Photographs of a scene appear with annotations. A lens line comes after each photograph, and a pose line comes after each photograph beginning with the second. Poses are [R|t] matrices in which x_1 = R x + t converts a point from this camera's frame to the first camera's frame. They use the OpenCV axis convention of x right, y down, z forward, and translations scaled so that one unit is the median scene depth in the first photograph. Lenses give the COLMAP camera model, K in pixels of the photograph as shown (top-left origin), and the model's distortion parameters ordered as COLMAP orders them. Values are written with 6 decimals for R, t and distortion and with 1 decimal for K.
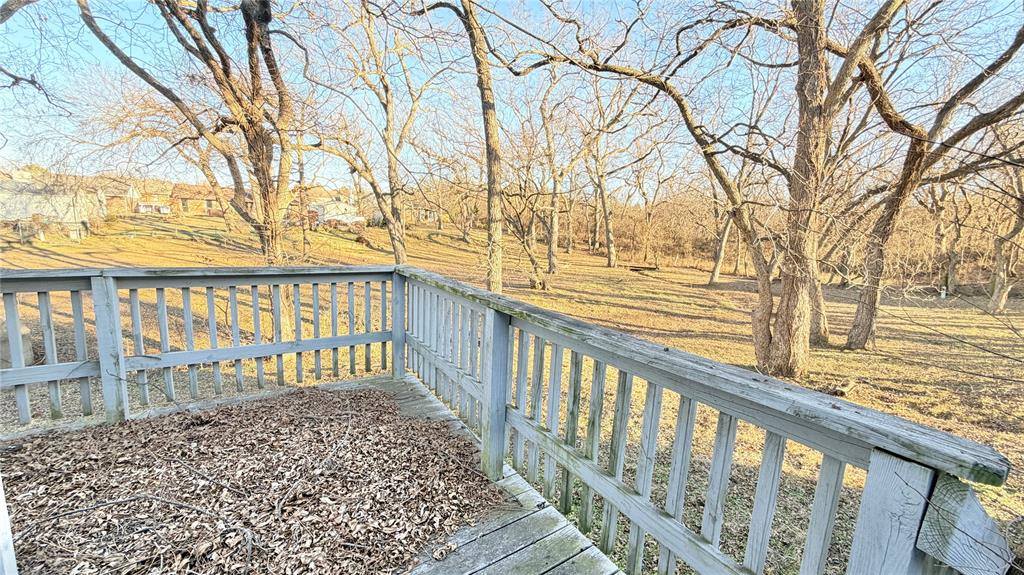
lens RADIAL K [[402.4, 0, 512.0], [0, 402.4, 287.5], [0, 0, 1]] dist [0.000085, 0.000227]
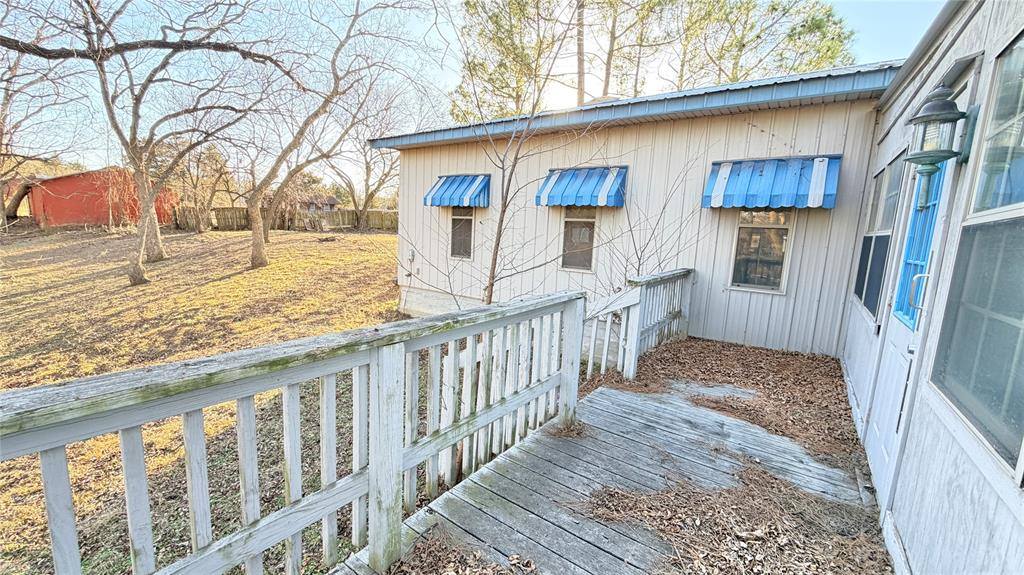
lens RADIAL K [[402.4, 0, 512.0], [0, 402.4, 287.5], [0, 0, 1]] dist [0.000085, 0.000227]
pose [[-0.328896, -0.196971, 0.923596, -0.168237], [0.075785, 0.969347, 0.233715, -0.043838], [-0.941320, 0.146863, -0.303887, 0.216329]]
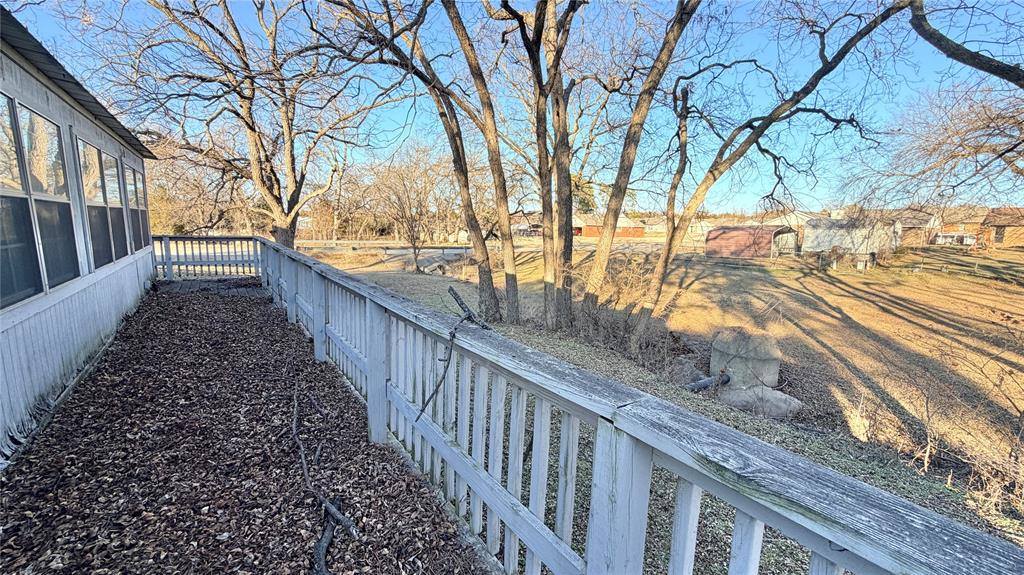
lens RADIAL K [[402.4, 0, 512.0], [0, 402.4, 287.5], [0, 0, 1]] dist [0.000085, 0.000227]
pose [[0.020799, 0.102119, -0.994555, -0.066382], [-0.176657, 0.979493, 0.096878, -0.018027], [0.984053, 0.173680, 0.038412, 0.087648]]
